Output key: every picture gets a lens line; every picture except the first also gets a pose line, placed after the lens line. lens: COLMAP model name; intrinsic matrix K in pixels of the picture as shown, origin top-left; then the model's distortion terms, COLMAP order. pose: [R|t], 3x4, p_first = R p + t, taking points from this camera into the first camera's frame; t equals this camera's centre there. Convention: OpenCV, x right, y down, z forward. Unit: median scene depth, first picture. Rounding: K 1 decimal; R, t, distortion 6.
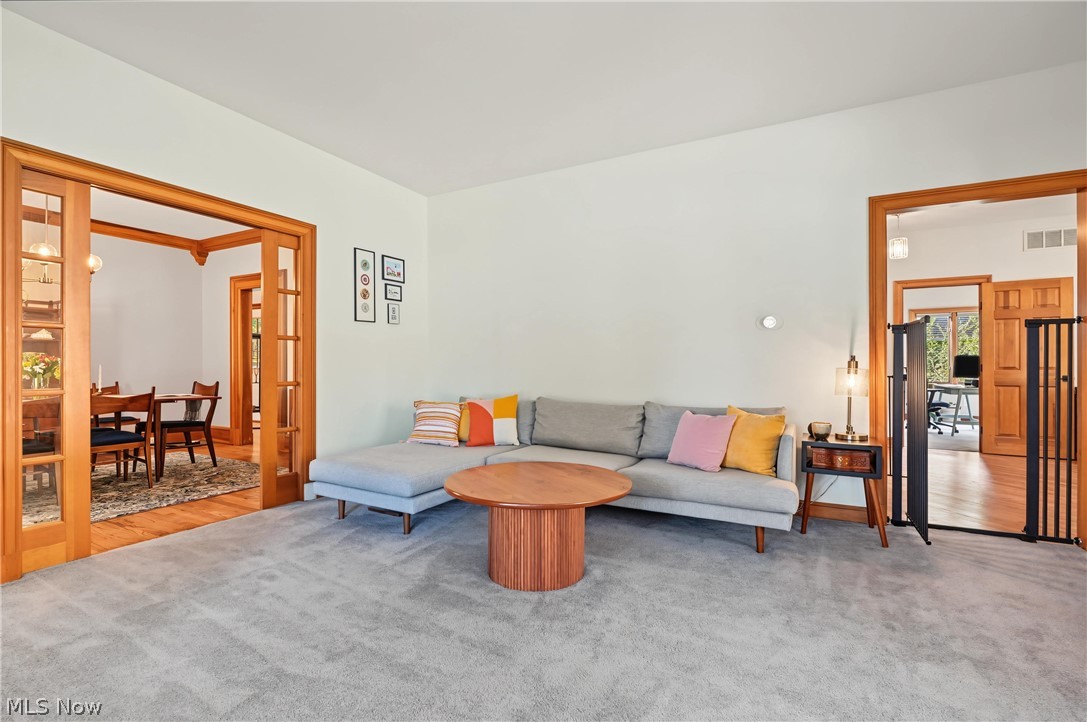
lens RADIAL K [[492.6, 0, 540.3], [0, 492.6, 363.8], [0, 0, 1]] dist [-0.004478, 0.000711]
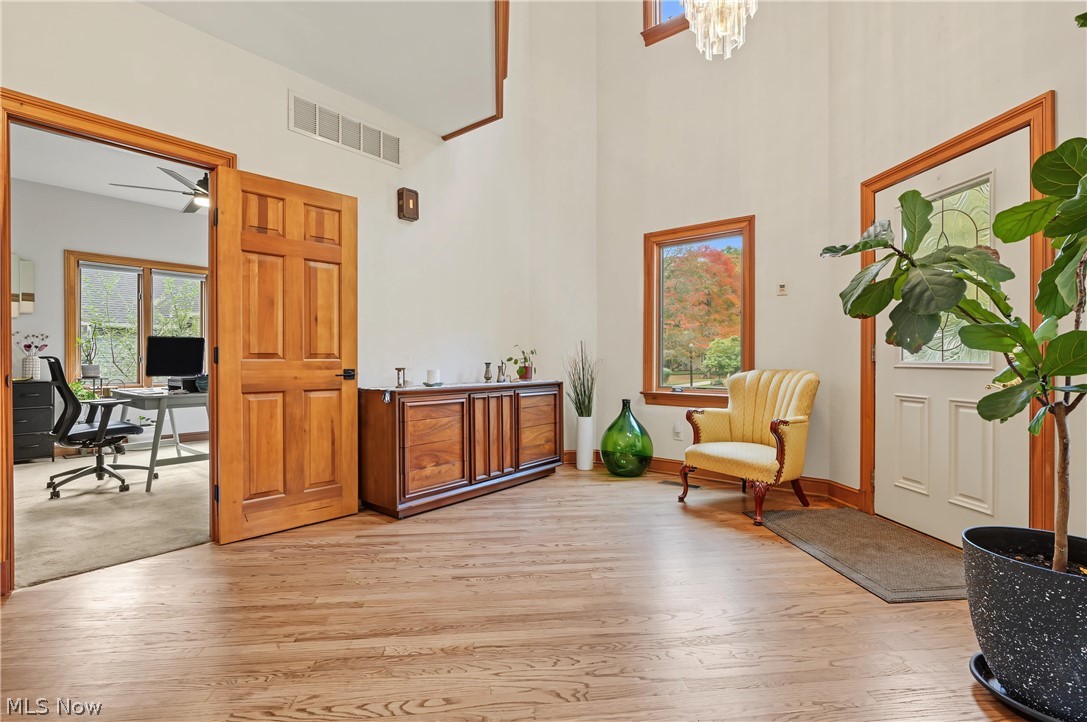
lens RADIAL K [[492.6, 0, 542.3], [0, 492.6, 362.5], [0, 0, 1]] dist [-0.004478, 0.000711]
pose [[0.182667, -0.003338, 0.983169, 0.404133], [0.000402, 0.999994, 0.003321, 0.010998], [-0.983175, -0.000211, 0.182668, 0.494330]]
